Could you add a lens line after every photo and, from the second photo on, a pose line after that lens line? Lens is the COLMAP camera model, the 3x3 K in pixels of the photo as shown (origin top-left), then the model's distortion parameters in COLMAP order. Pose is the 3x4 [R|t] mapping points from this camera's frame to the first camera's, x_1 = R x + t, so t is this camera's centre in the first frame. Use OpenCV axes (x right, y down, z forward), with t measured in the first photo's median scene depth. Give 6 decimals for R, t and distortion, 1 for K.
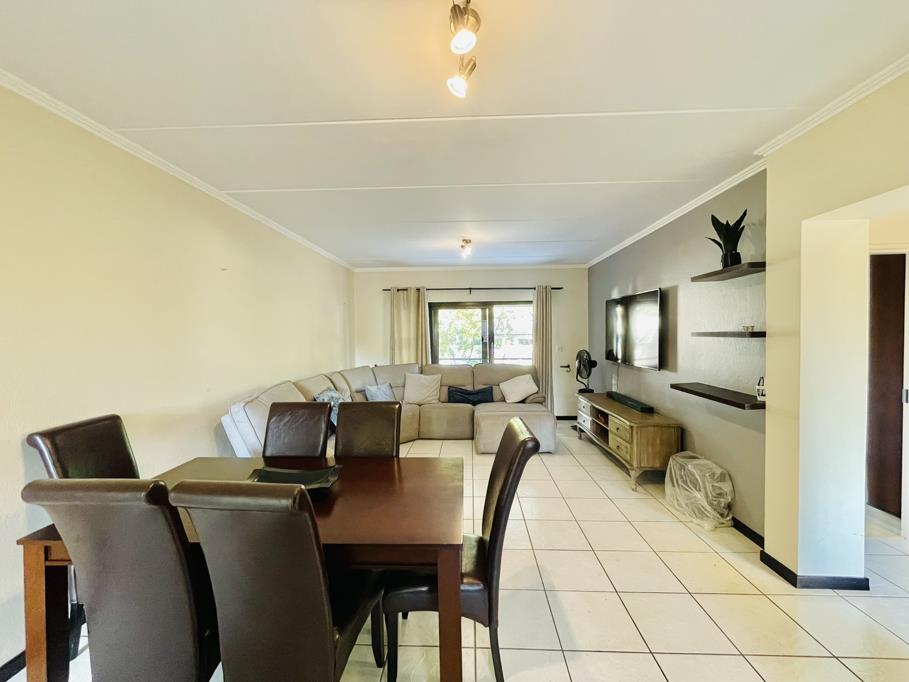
lens RADIAL K [[368.7, 0, 452.5], [0, 368.7, 341.8], [0, 0, 1]] dist [-0.001172, 0.000215]
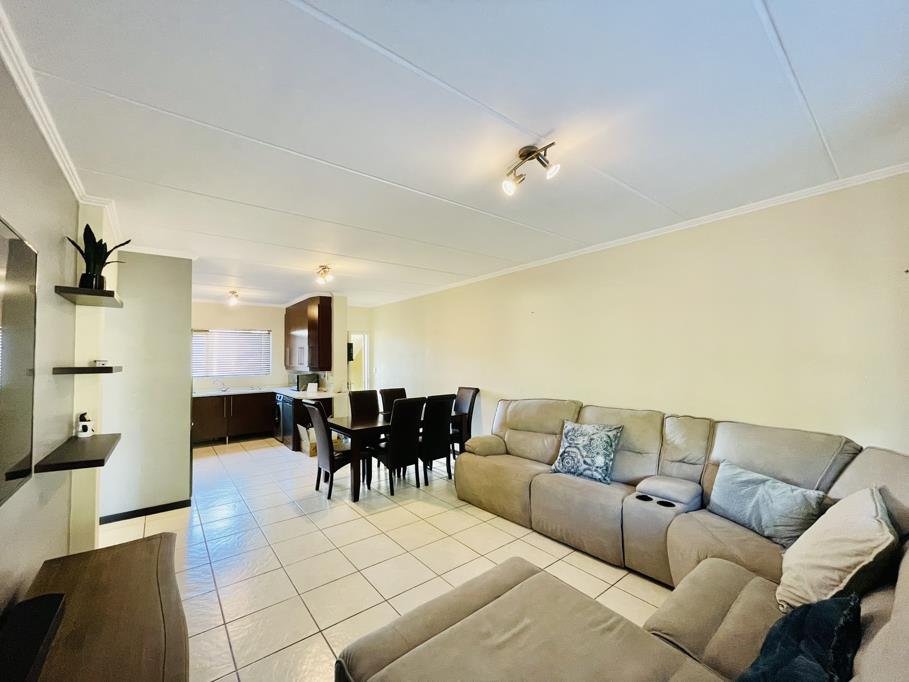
lens RADIAL K [[368.7, 0, 452.5], [0, 368.7, 341.8], [0, 0, 1]] dist [-0.001172, 0.000215]
pose [[-0.755228, -0.003721, -0.655451, 0.320665], [0.009723, 0.999810, -0.016879, -0.029594], [0.655390, -0.019120, -0.755049, 1.023480]]
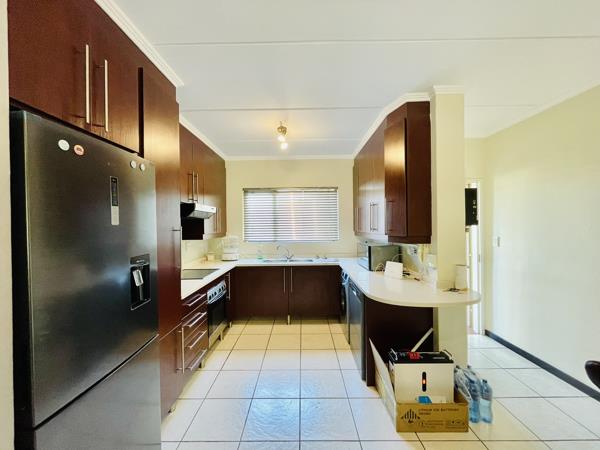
lens RADIAL K [[243.4, 0, 298.7], [0, 243.4, 225.5], [0, 0, 1]] dist [-0.001172, 0.000215]
pose [[-0.999098, 0.023068, -0.035647, 0.081146], [0.022307, 0.999518, 0.021596, -0.005162], [0.036128, 0.020781, -0.999131, 0.294720]]
